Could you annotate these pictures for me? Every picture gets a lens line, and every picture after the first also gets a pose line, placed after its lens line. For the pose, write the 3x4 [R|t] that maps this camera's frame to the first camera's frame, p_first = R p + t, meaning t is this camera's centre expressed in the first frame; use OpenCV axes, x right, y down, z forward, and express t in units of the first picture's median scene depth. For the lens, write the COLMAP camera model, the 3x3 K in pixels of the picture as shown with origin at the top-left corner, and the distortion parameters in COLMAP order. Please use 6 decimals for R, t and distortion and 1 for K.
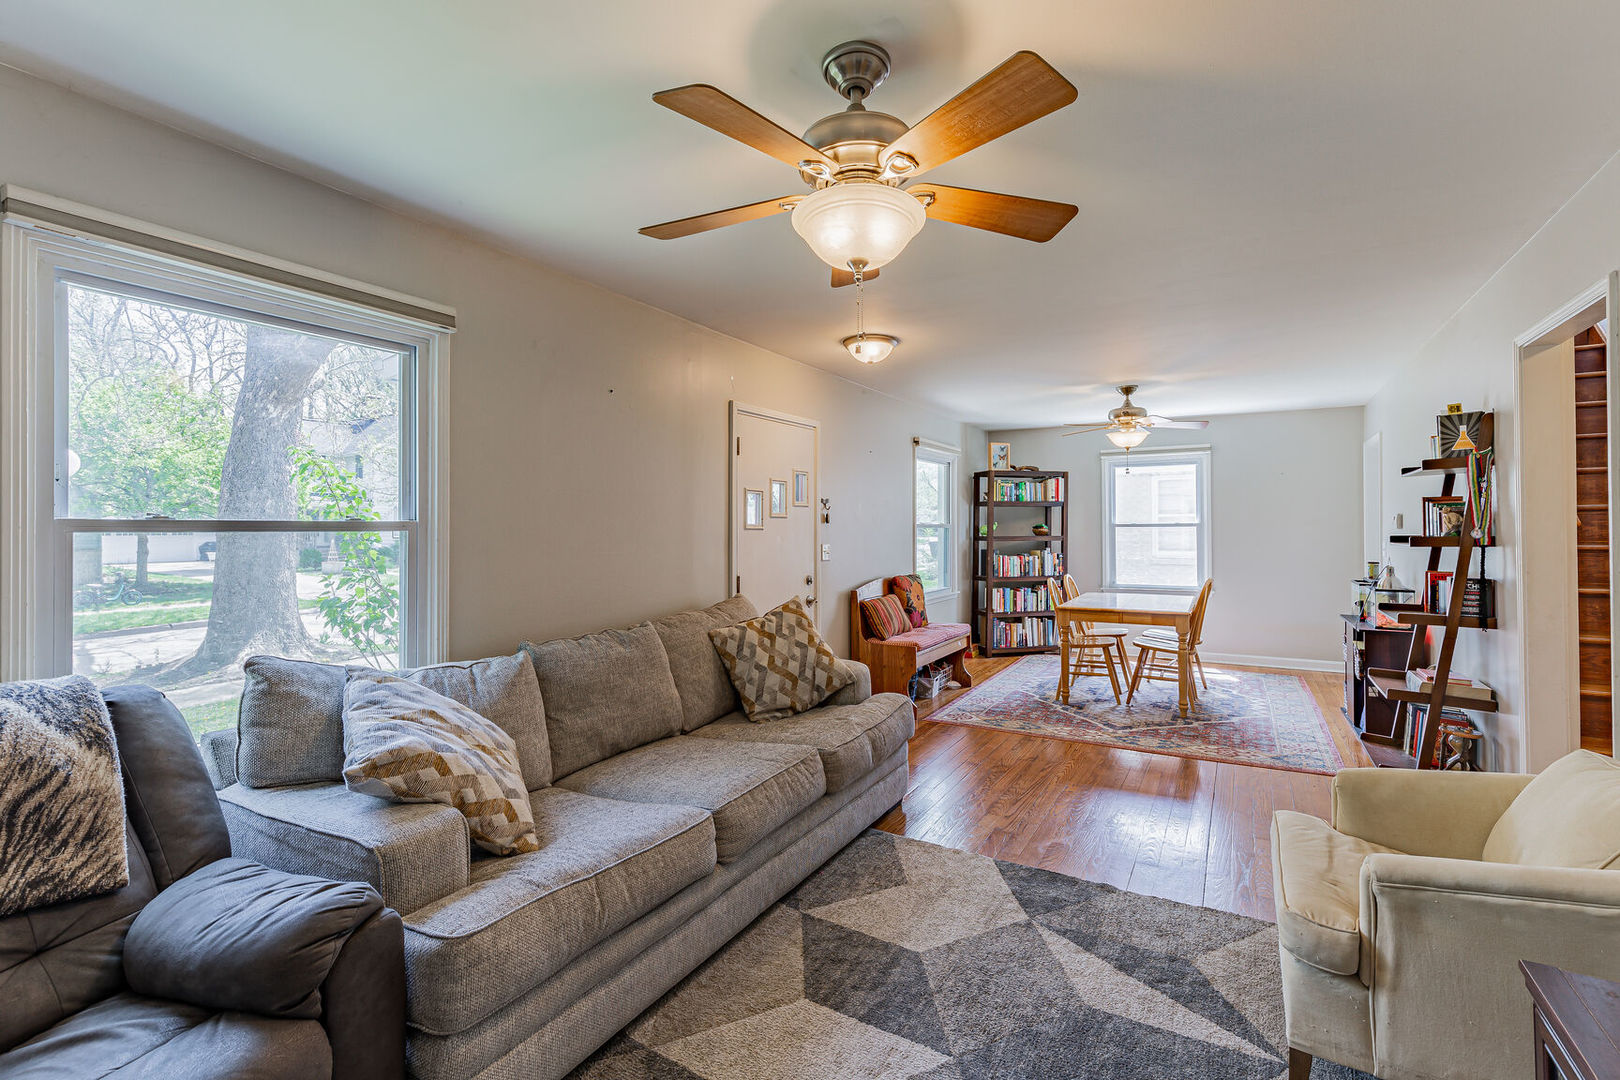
lens RADIAL K [[751.3, 0, 796.1], [0, 751.3, 524.1], [0, 0, 1]] dist [0.009061, -0.002243]
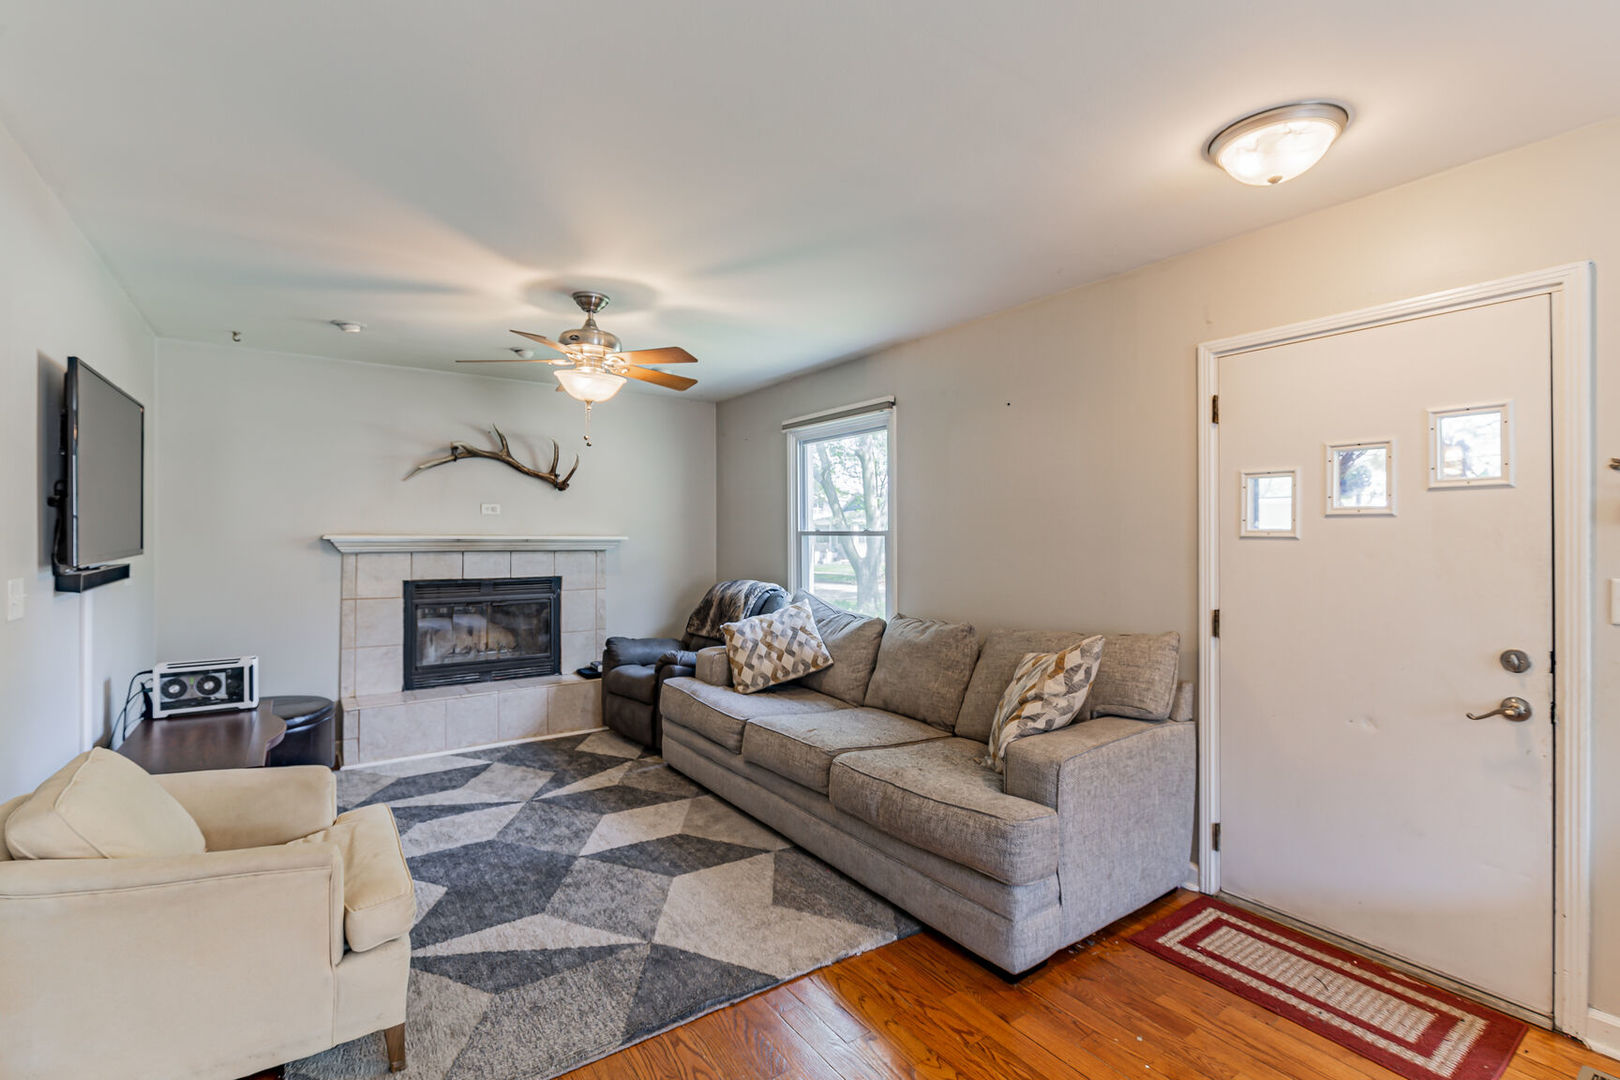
lens RADIAL K [[735.3, 0, 818.3], [0, 735.3, 537.5], [0, 0, 1]] dist [0.003751, -0.001465]
pose [[-0.412882, 0.008339, -0.910746, 0.367024], [0.007094, 0.999957, 0.005940, 0.000385], [0.910757, -0.004008, -0.412923, 0.540821]]
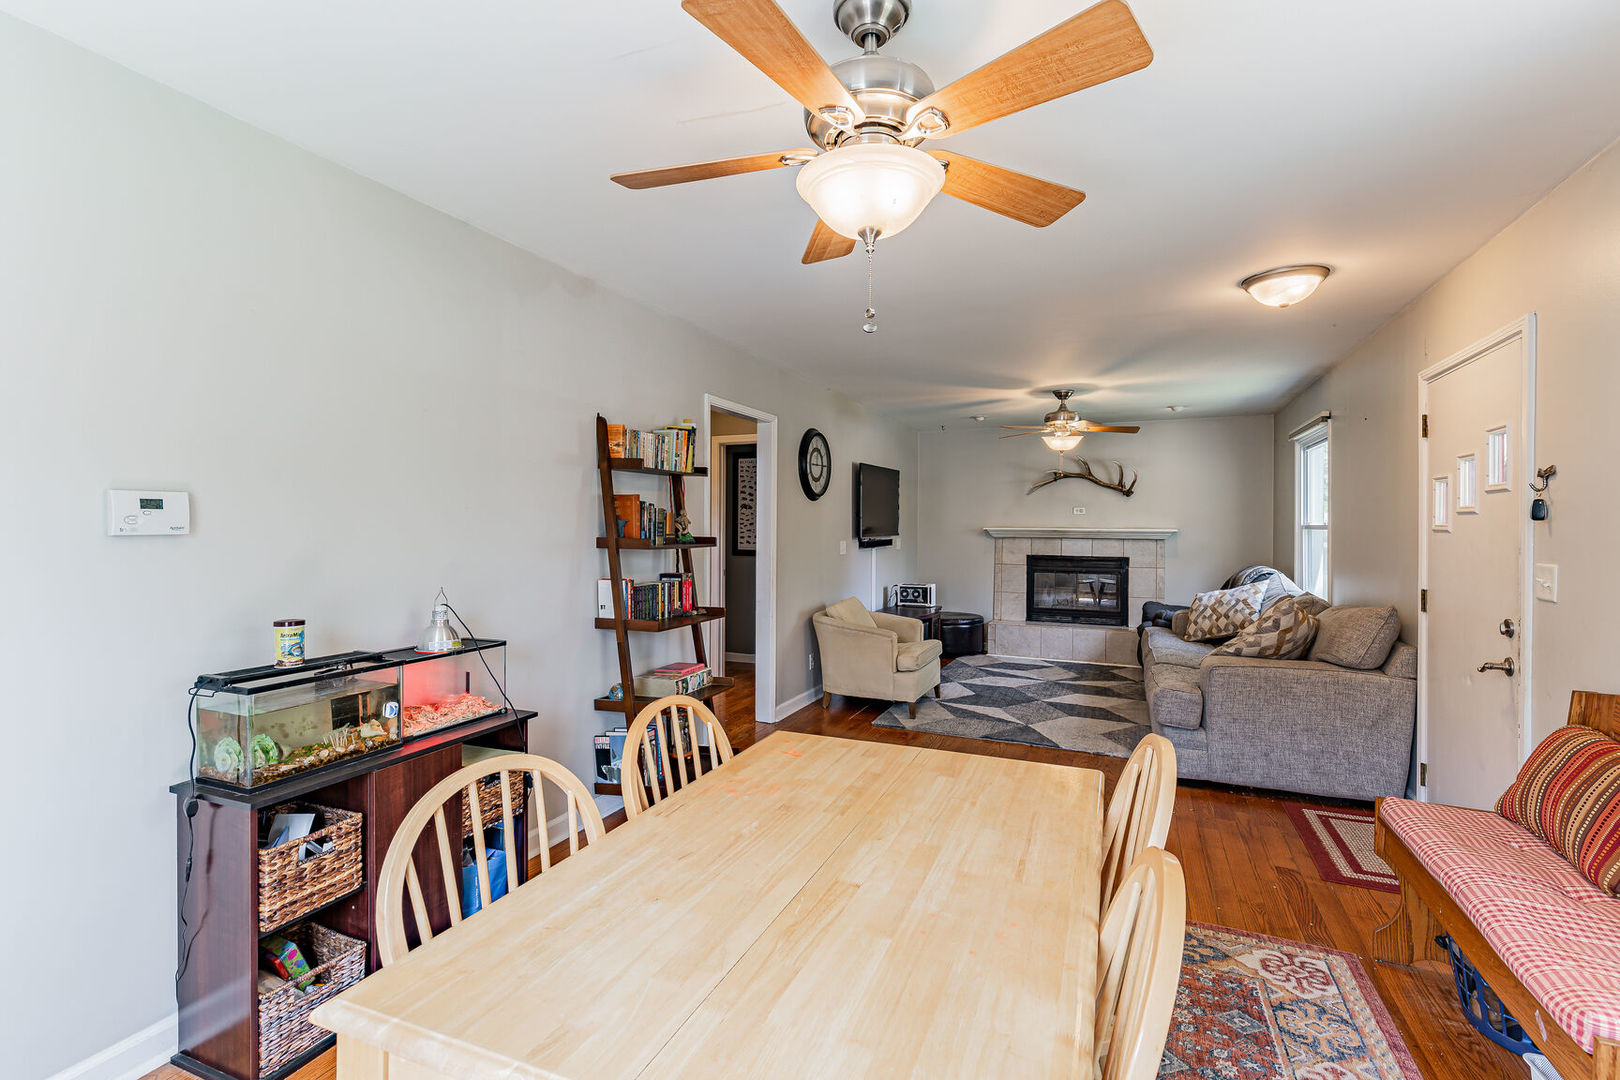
lens RADIAL K [[735.3, 0, 788.3], [0, 735.3, 530.3], [0, 0, 1]] dist [0.003751, -0.001465]
pose [[-0.995199, 0.000696, -0.097870, 0.382448], [0.000715, 1.000000, -0.000162, 0.003463], [0.097870, -0.000232, -0.995199, 0.975342]]
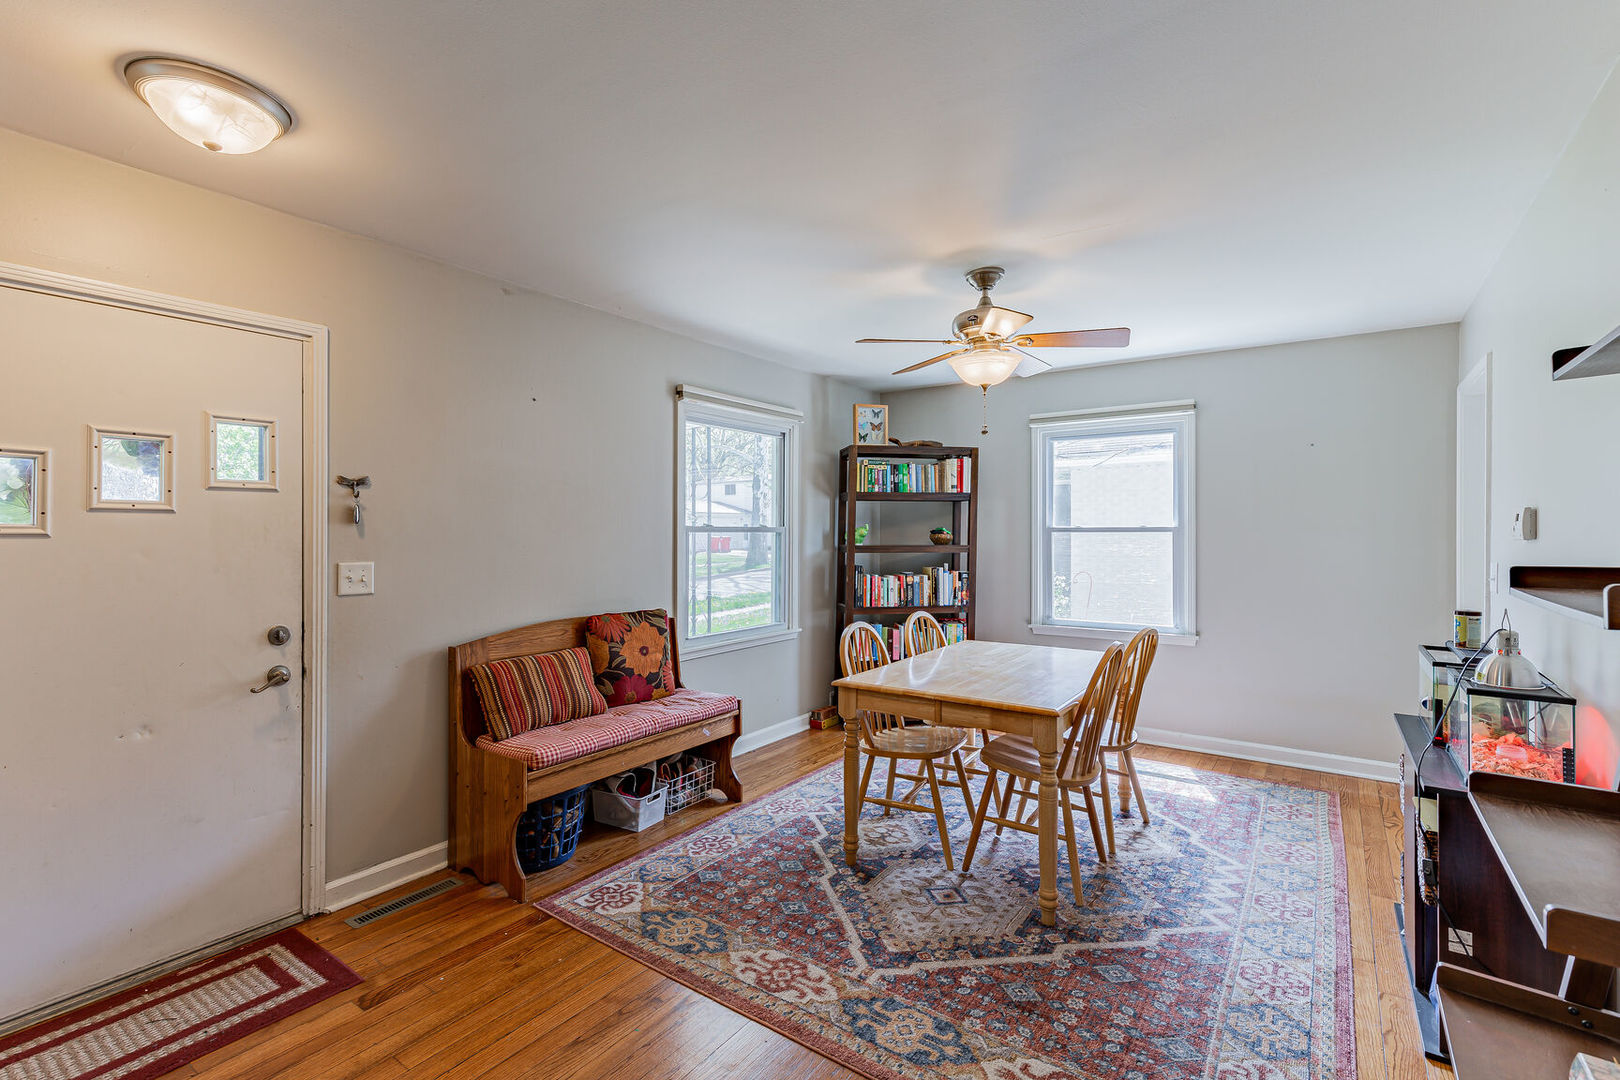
lens RADIAL K [[751.3, 0, 795.9], [0, 751.3, 533.6], [0, 0, 1]] dist [0.009061, -0.002243]
pose [[0.996198, 0.004780, -0.086984, 0.271919], [-0.003958, 0.999946, 0.009621, -0.000393], [0.087025, -0.009240, 0.996163, 0.346908]]
